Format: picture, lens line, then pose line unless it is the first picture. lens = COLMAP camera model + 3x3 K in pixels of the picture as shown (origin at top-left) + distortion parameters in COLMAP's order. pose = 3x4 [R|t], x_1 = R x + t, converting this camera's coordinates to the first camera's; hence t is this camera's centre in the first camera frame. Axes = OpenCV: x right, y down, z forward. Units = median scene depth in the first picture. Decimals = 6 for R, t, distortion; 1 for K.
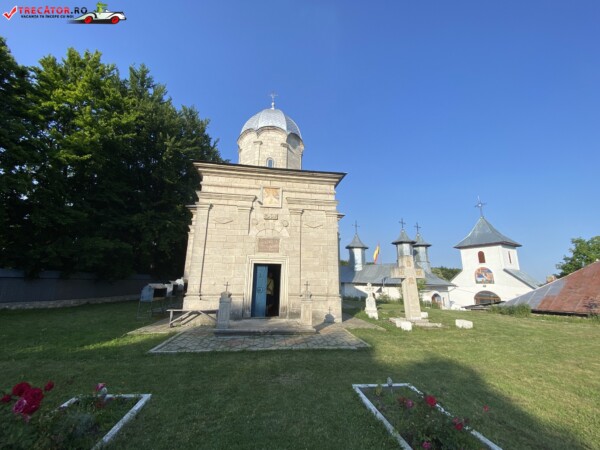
lens RADIAL K [[243.5, 0, 299.5], [0, 243.5, 225.5], [0, 0, 1]] dist [0.025406, -0.023300]
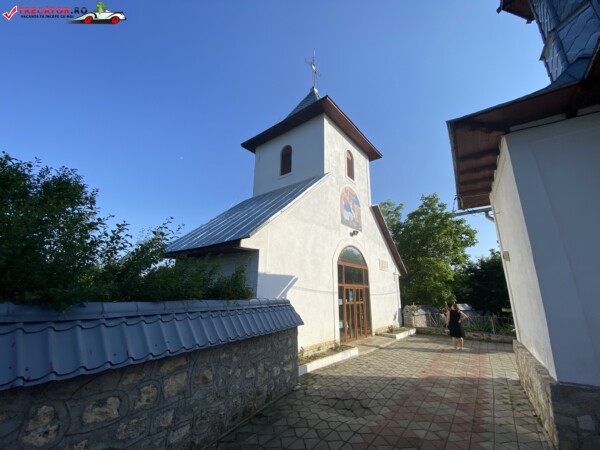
lens RADIAL K [[242.5, 0, 299.3], [0, 242.5, 226.6], [0, 0, 1]] dist [0.023150, -0.022752]
pose [[-0.338924, 0.213572, 0.916252, 1.289446], [-0.240479, 0.921875, -0.303836, 1.061410], [-0.909560, -0.323317, -0.261086, 3.392758]]
